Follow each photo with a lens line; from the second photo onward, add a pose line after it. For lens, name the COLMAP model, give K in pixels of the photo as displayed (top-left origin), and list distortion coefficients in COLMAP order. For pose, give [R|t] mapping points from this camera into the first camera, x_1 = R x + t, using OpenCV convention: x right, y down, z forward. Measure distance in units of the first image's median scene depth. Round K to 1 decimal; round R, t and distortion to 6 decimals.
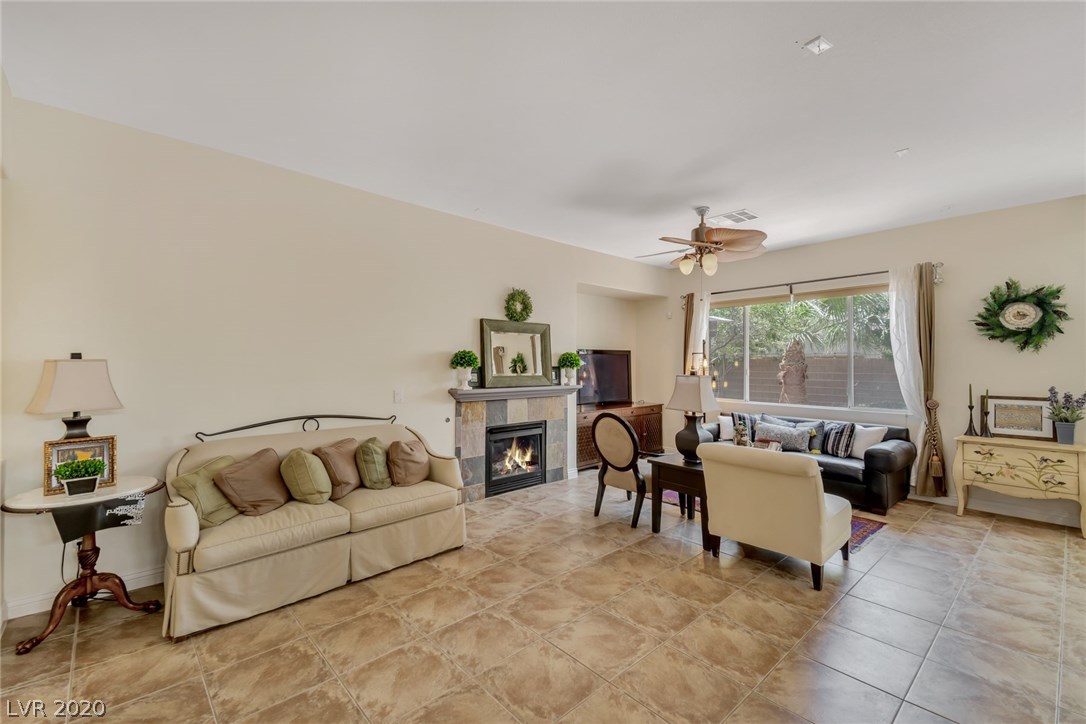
lens RADIAL K [[461.7, 0, 542.6], [0, 461.7, 342.0], [0, 0, 1]] dist [0.046033, -0.005133]
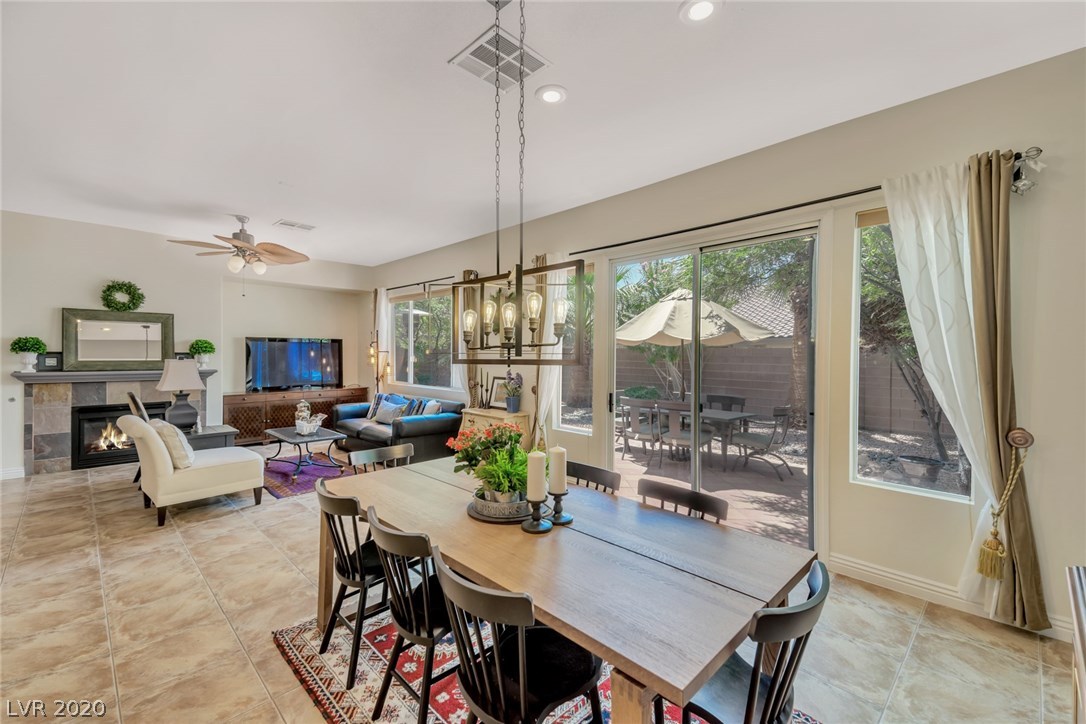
lens RADIAL K [[461.7, 0, 549.9], [0, 461.7, 355.3], [0, 0, 1]] dist [0.046033, -0.005133]
pose [[0.999084, 0.003510, 0.042645, 0.969962], [-0.005779, 0.998567, 0.053201, -0.006012], [-0.042398, -0.053399, 0.997673, -0.184535]]
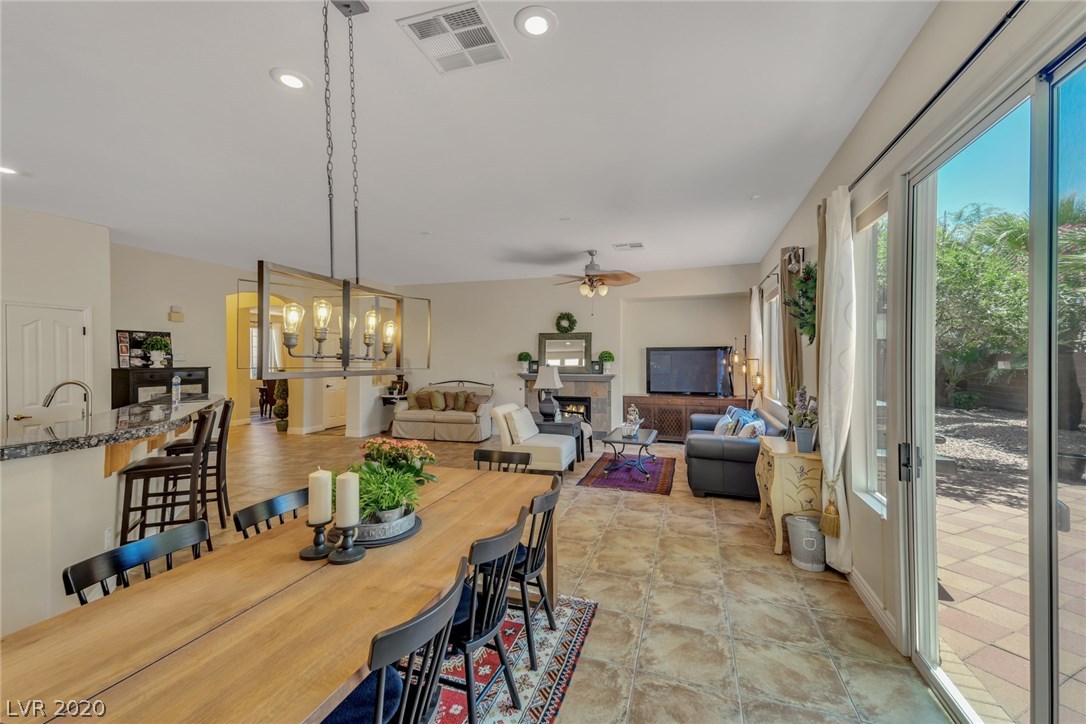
lens RADIAL K [[461.7, 0, 542.7], [0, 461.7, 362.5], [0, 0, 1]] dist [0.046033, -0.005133]
pose [[0.490485, 0.008142, -0.871412, 1.374425], [0.042884, 0.998519, 0.033467, 0.001680], [0.870394, -0.053784, 0.489410, 0.164380]]
